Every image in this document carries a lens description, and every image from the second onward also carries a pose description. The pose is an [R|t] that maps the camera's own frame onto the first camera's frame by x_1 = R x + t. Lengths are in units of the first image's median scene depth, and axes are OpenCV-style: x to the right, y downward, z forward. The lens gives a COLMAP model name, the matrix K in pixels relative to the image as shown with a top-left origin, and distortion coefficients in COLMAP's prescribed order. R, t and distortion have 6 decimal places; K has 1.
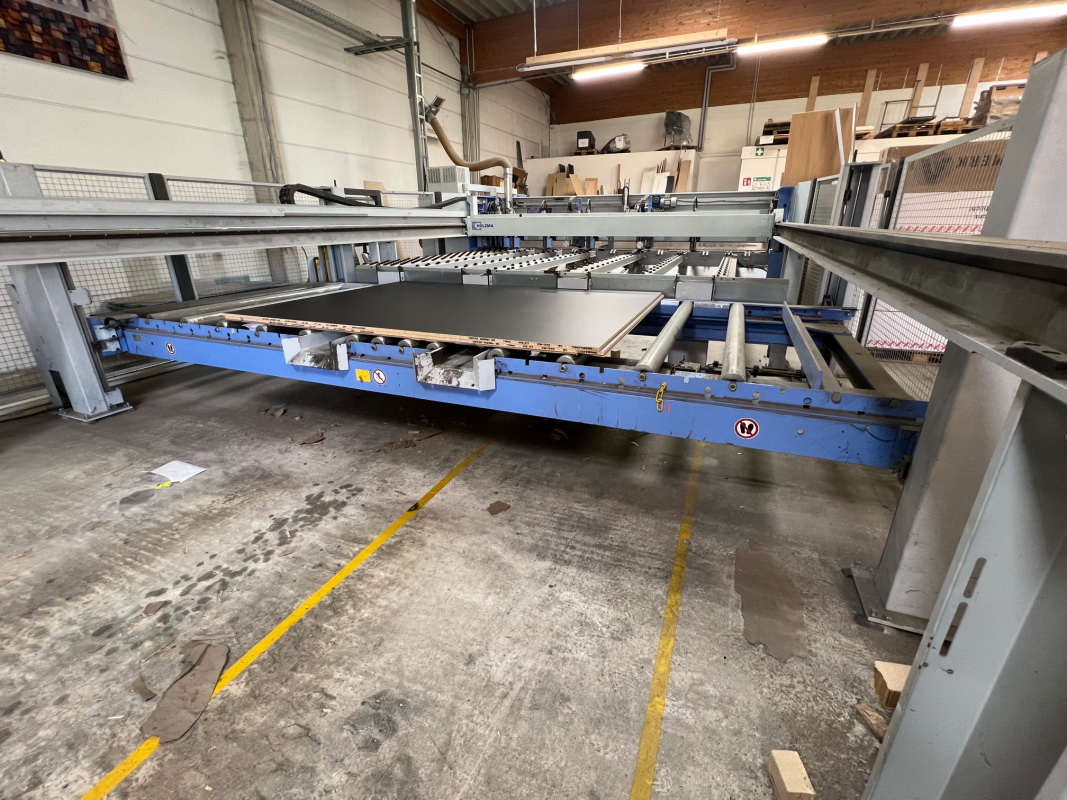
lens RADIAL K [[467.8, 0, 536.5], [0, 467.8, 397.9], [0, 0, 1]] dist [-0.002639, 0.000557]
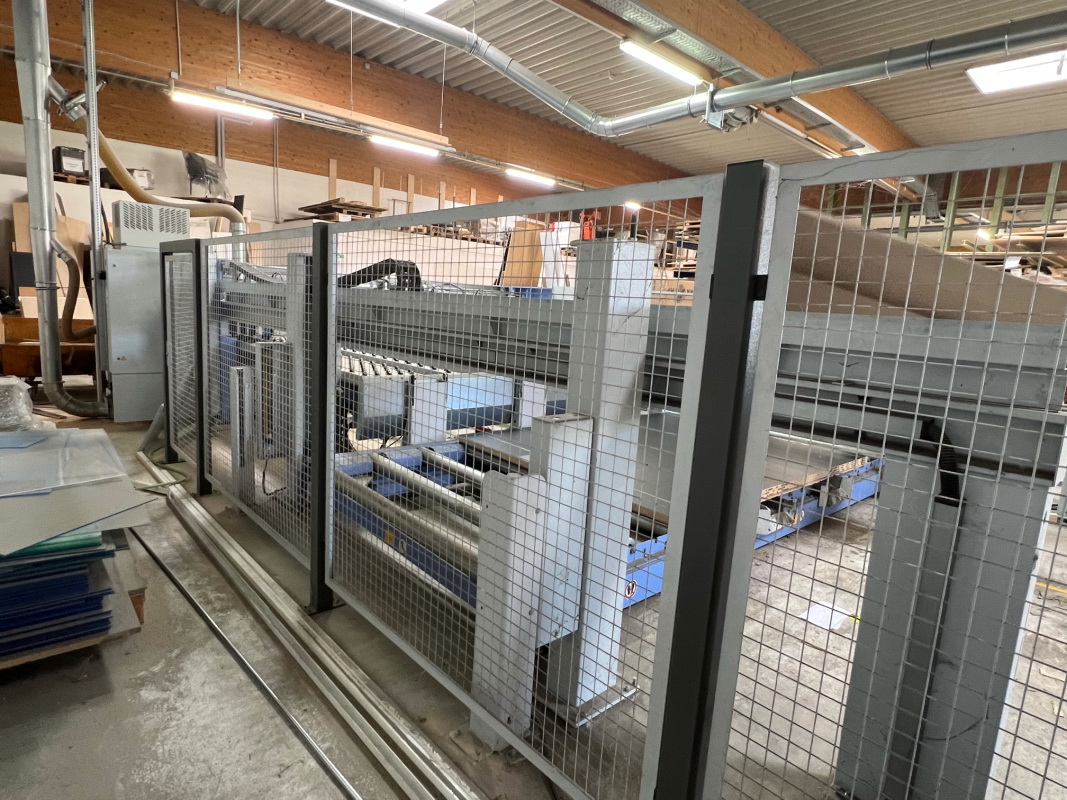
lens RADIAL K [[598.9, 0, 533.5], [0, 598.9, 400.0], [0, 0, 1]] dist [-0.000890, 0.000733]
pose [[0.425152, -0.110247, 0.898382, -0.732957], [0.258513, 0.966000, -0.003794, -0.141465], [-0.867419, 0.233857, 0.439198, 0.334912]]
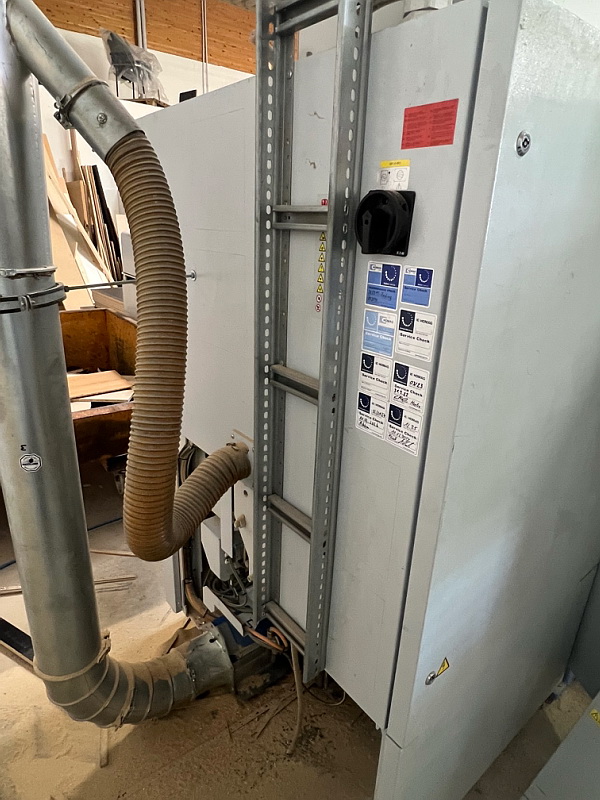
lens RADIAL K [[466.2, 0, 300.0], [0, 466.2, 400.0], [0, 0, 1]] dist [0.000025, -0.001395]
pose [[0.482503, -0.288268, 0.827099, -0.359561], [0.276319, 0.946167, 0.168571, -0.423863], [-0.831167, 0.147207, 0.536182, 1.069017]]
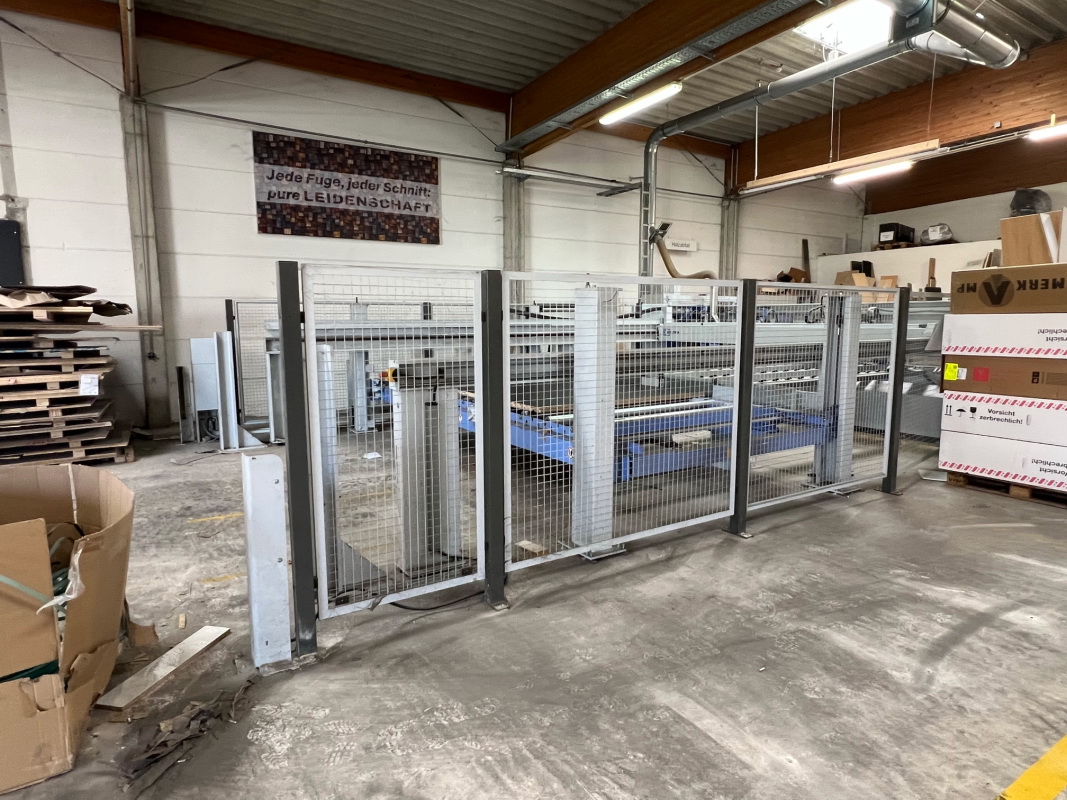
lens RADIAL K [[621.8, 0, 533.7], [0, 621.8, 397.5], [0, 0, 1]] dist [0.000025, -0.001395]
pose [[0.812911, 0.079525, -0.576933, 0.464225], [-0.209061, 0.964453, -0.161631, 0.075433], [0.543570, 0.252006, 0.800640, -0.284337]]
